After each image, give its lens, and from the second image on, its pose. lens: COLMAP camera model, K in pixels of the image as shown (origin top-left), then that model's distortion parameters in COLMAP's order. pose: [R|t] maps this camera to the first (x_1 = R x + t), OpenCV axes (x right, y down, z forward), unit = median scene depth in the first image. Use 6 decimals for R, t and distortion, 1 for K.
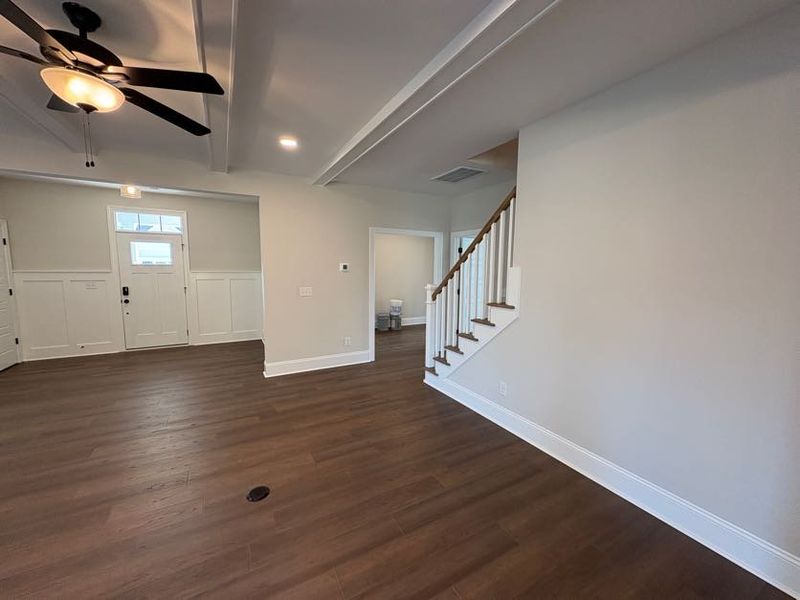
lens RADIAL K [[316.4, 0, 399.6], [0, 316.4, 300.3], [0, 0, 1]] dist [0.000028, 0.000118]
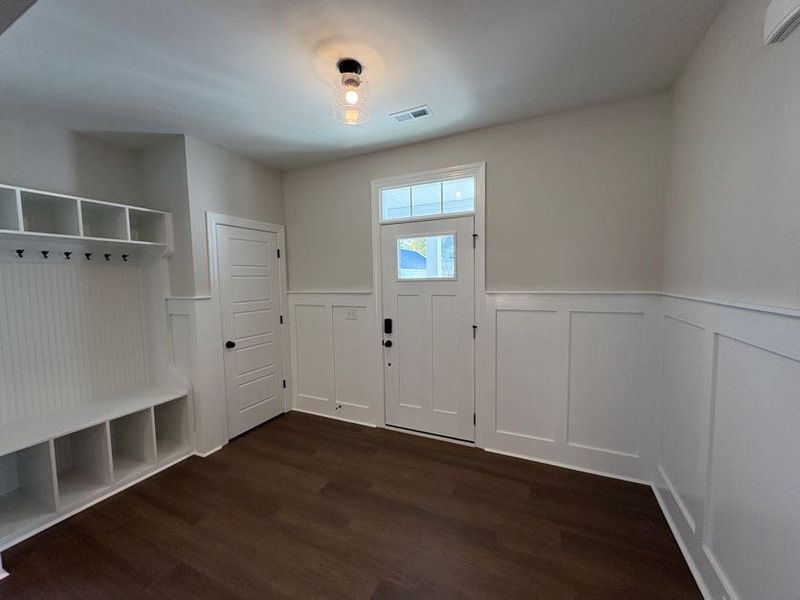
lens RADIAL K [[316.4, 0, 399.6], [0, 316.4, 300.3], [0, 0, 1]] dist [0.000028, 0.000118]
pose [[0.581802, 0.033476, -0.812641, -0.419754], [-0.059029, 0.998256, -0.001140, -0.082877], [0.811186, 0.048633, 0.582763, 0.736562]]
